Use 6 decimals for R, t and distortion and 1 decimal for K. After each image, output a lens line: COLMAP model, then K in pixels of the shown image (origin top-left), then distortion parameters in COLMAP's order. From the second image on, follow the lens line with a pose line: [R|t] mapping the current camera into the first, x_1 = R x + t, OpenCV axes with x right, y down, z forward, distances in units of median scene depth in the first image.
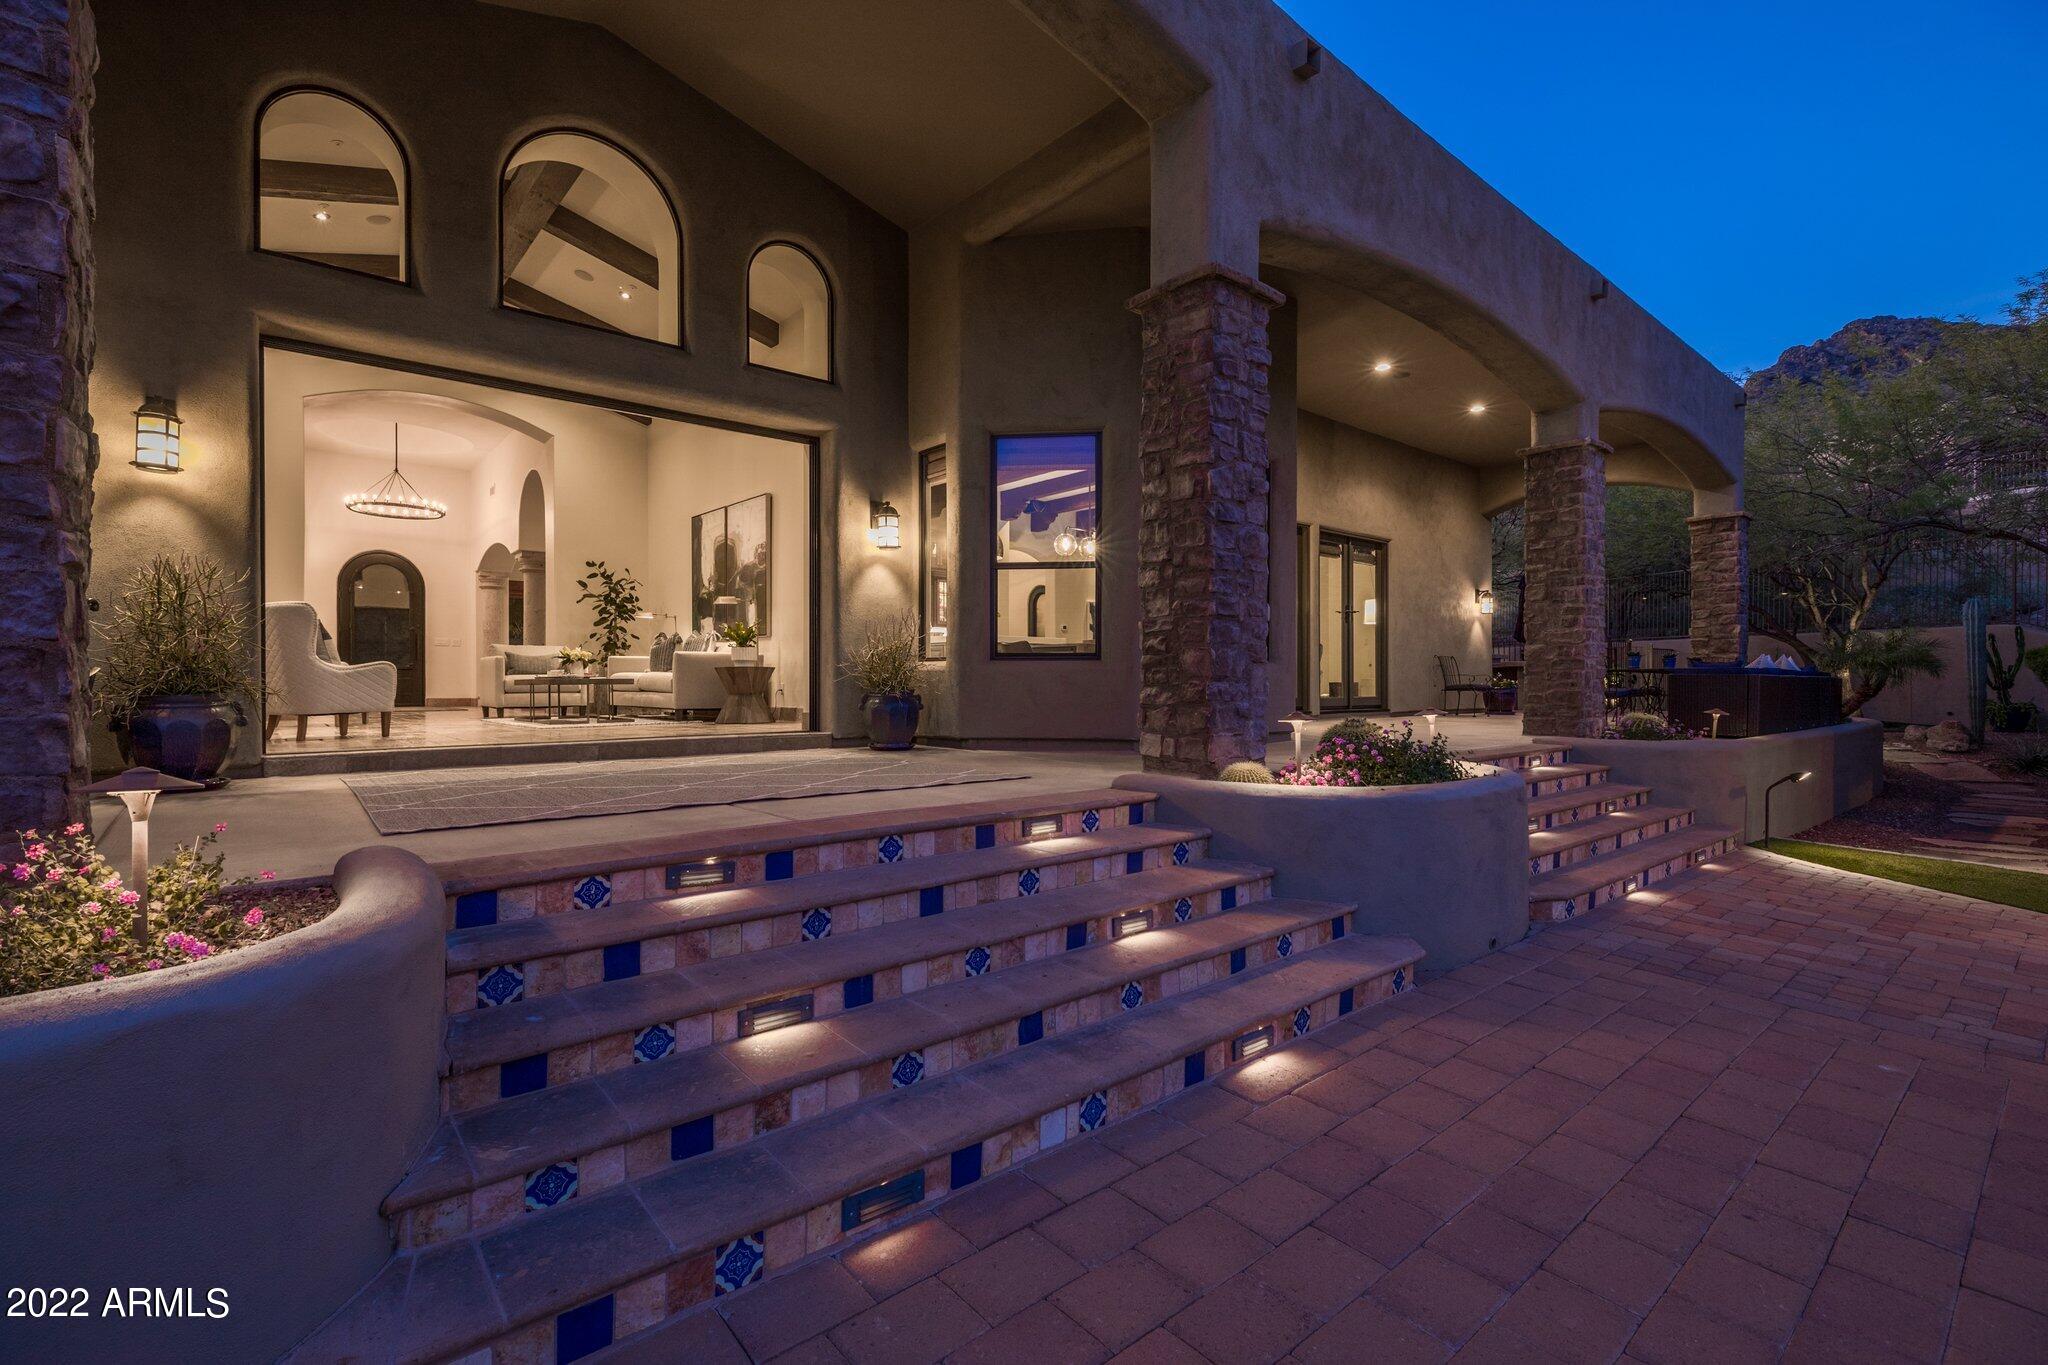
lens RADIAL K [[929.1, 0, 1006.5], [0, 929.1, 673.2], [0, 0, 1]] dist [0.003792, 0.000125]
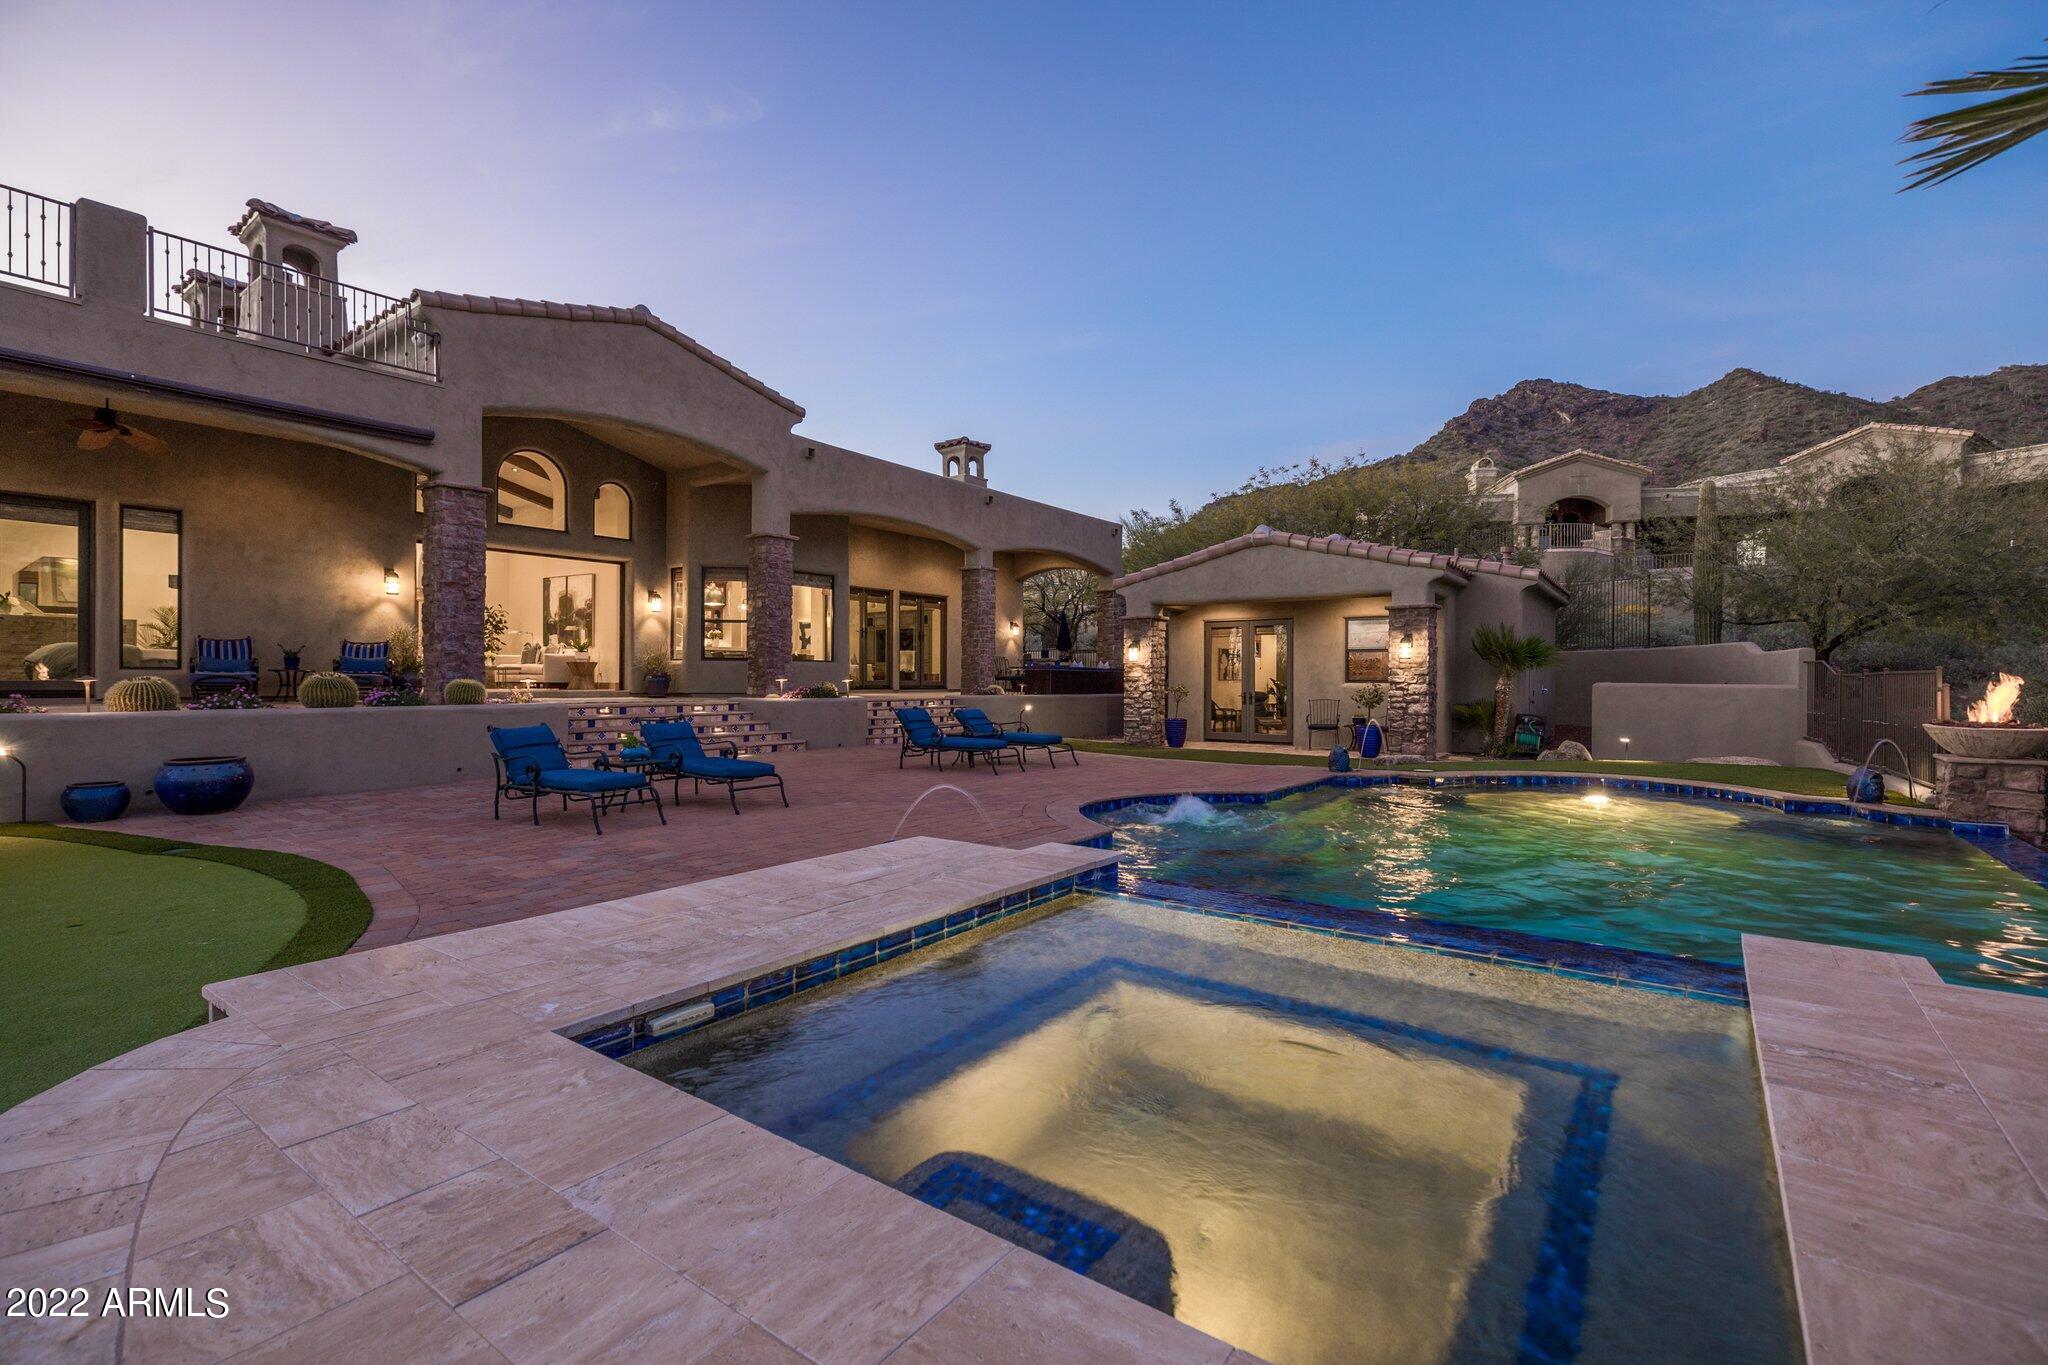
lens RADIAL K [[929.1, 0, 1006.5], [0, 929.1, 673.2], [0, 0, 1]] dist [0.003792, 0.000125]
pose [[0.975164, 0.007856, 0.221343, 0.194266], [-0.008482, 0.999962, 0.001878, 0.006870], [-0.221320, -0.003709, 0.975194, -1.328092]]
